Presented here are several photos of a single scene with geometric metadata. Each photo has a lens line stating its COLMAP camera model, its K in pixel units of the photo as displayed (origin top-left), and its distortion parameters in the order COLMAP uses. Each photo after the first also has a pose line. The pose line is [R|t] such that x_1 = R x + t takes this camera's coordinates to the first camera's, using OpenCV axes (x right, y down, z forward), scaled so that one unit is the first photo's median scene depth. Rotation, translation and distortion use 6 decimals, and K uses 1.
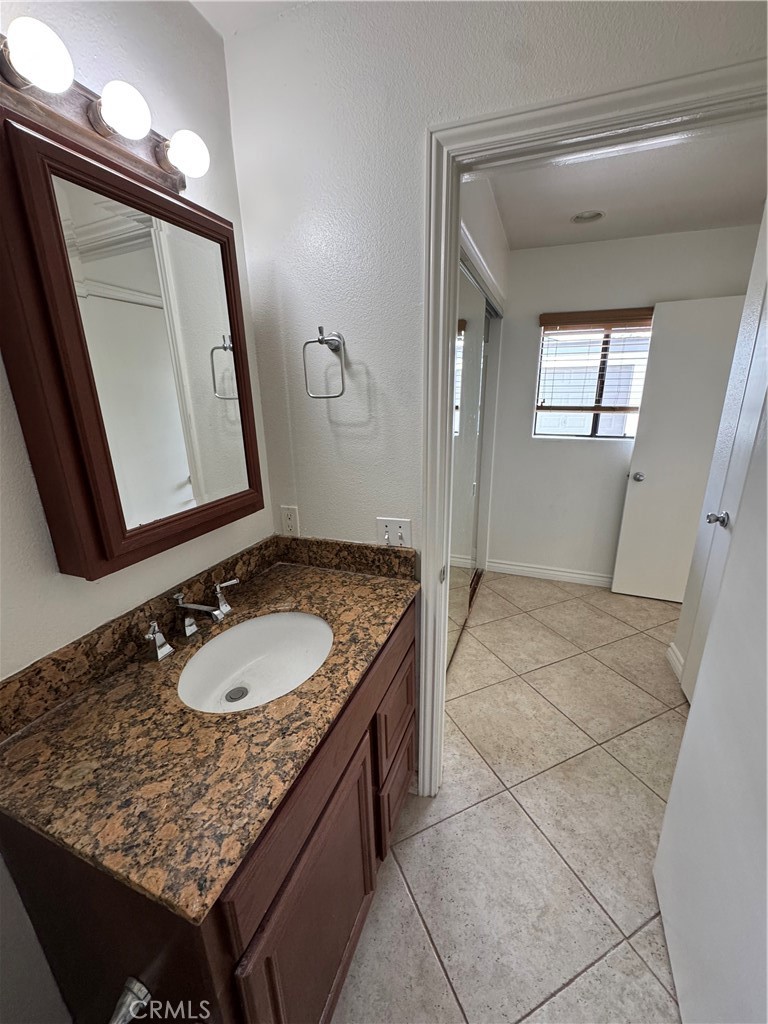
lens RADIAL K [[408.7, 0, 384.0], [0, 408.7, 512.0], [0, 0, 1]] dist [0.000976, 0.000056]
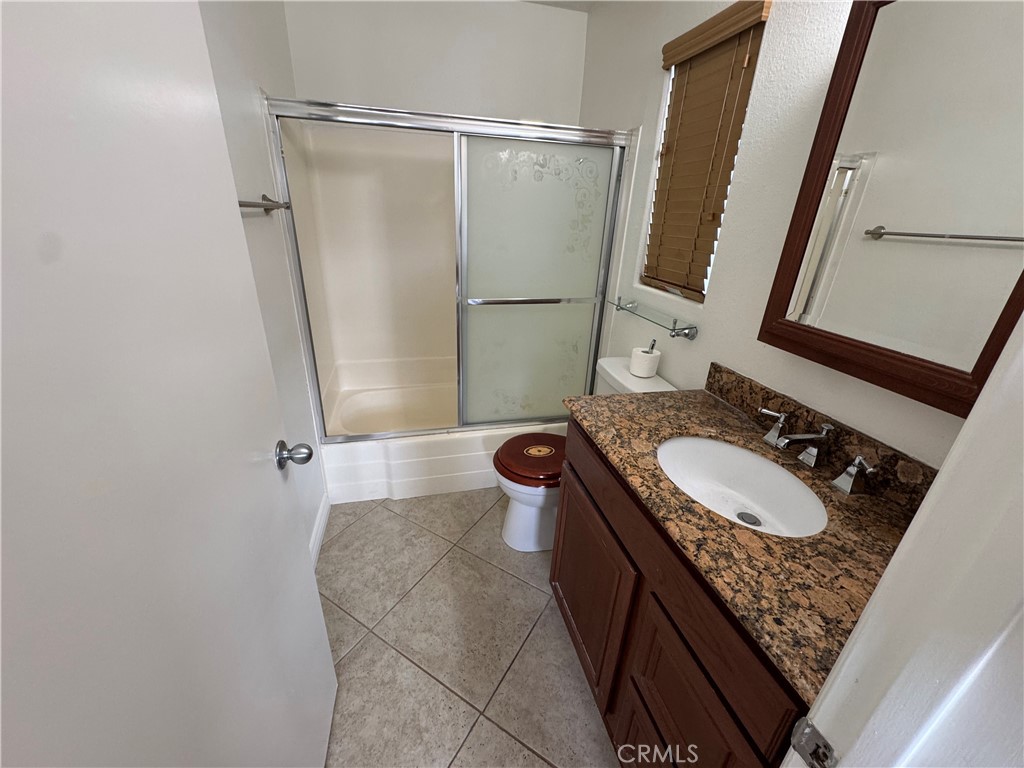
lens RADIAL K [[408.7, 0, 512.0], [0, 408.7, 384.0], [0, 0, 1]] dist [0.000976, 0.000056]
pose [[-0.817163, 0.210230, -0.536702, 0.731168], [-0.192456, 0.778168, 0.597842, -0.372439], [0.543329, 0.591825, -0.595430, 1.384512]]
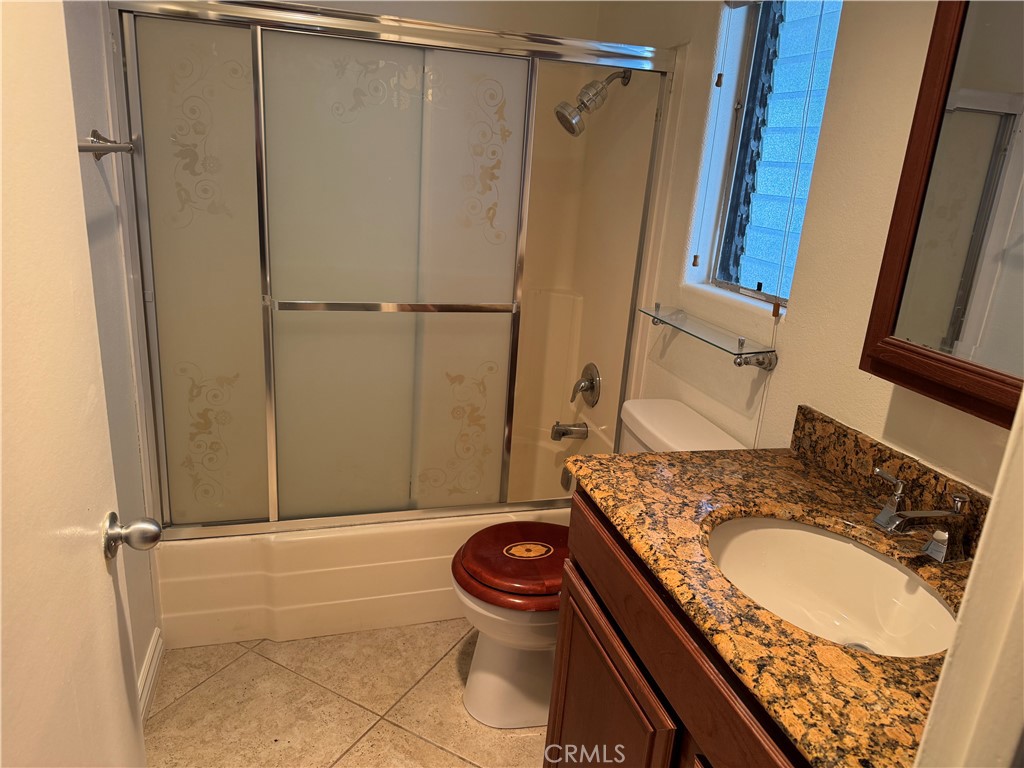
lens RADIAL K [[720.7, 0, 512.0], [0, 720.7, 384.0], [0, 0, 1]] dist [0.085415, -0.131358]
pose [[-0.798180, 0.145133, -0.584676, 0.845469], [-0.223126, 0.830297, 0.510707, -0.447910], [0.559575, 0.538092, -0.630343, 1.529319]]
